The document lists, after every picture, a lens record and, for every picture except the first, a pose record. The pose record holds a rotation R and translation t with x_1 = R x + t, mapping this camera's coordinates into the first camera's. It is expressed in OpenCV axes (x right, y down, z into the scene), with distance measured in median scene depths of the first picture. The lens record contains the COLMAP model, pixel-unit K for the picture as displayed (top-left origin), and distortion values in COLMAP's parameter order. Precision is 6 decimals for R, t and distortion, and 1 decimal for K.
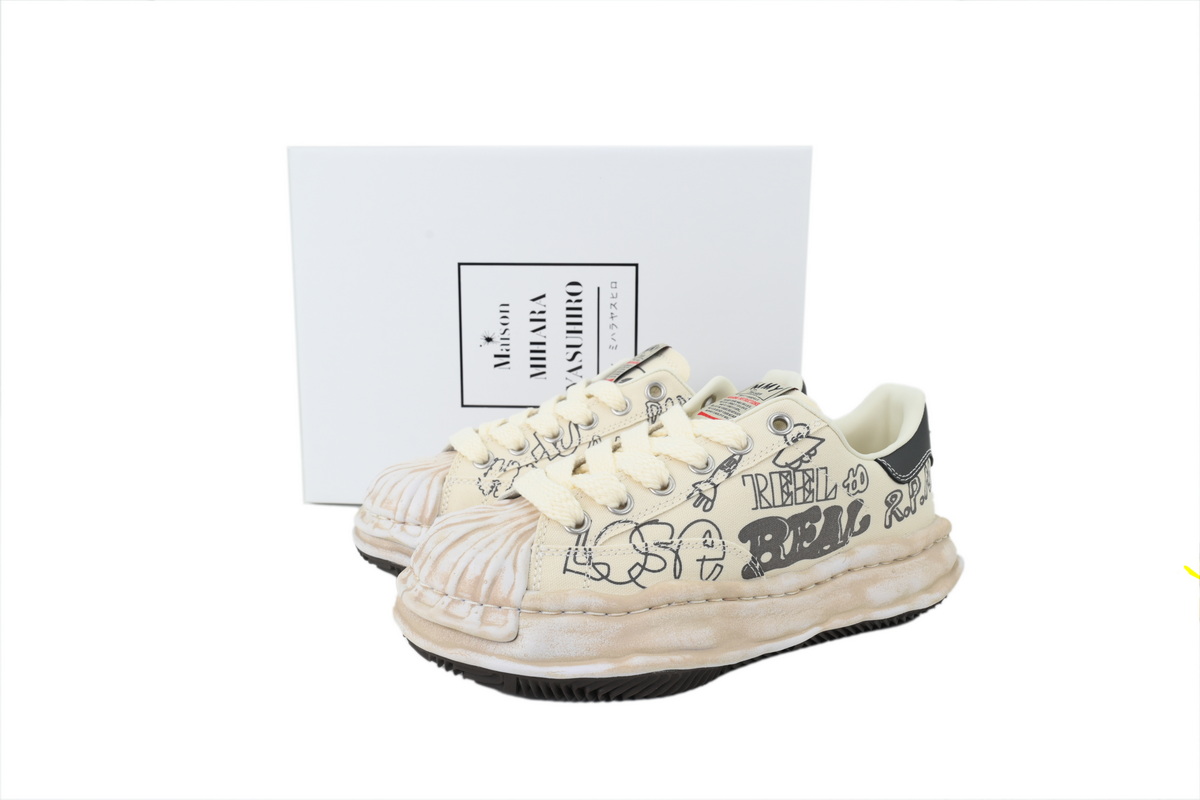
lens RADIAL K [[845.1, 0, 600.0], [0, 845.1, 400.0], [0, 0, 1]] dist [0.000653, 0.000347]
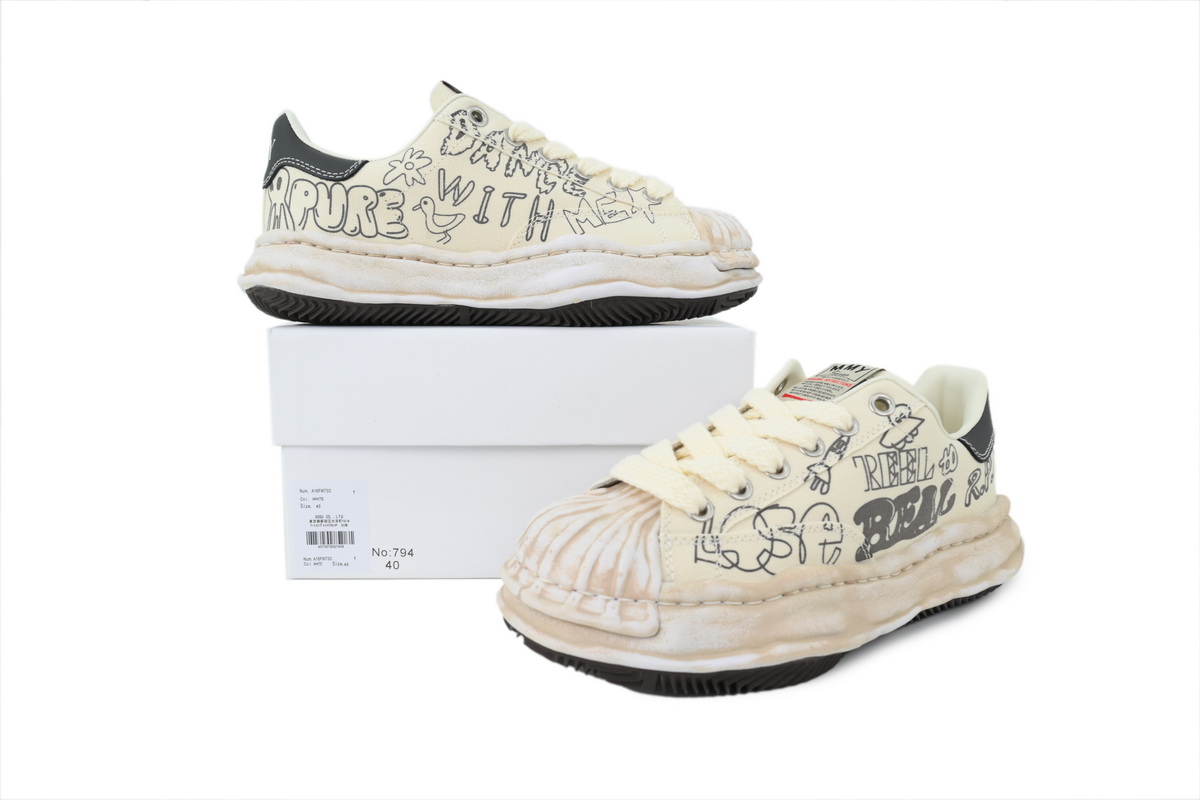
lens RADIAL K [[845.1, 0, 600.0], [0, 845.1, 400.0], [0, 0, 1]] dist [0.000653, 0.000347]
pose [[0.990735, -0.012744, 0.135210, -0.268640], [0.011317, 0.999872, 0.011321, 0.008624], [-0.135337, -0.009686, 0.990752, 0.066449]]
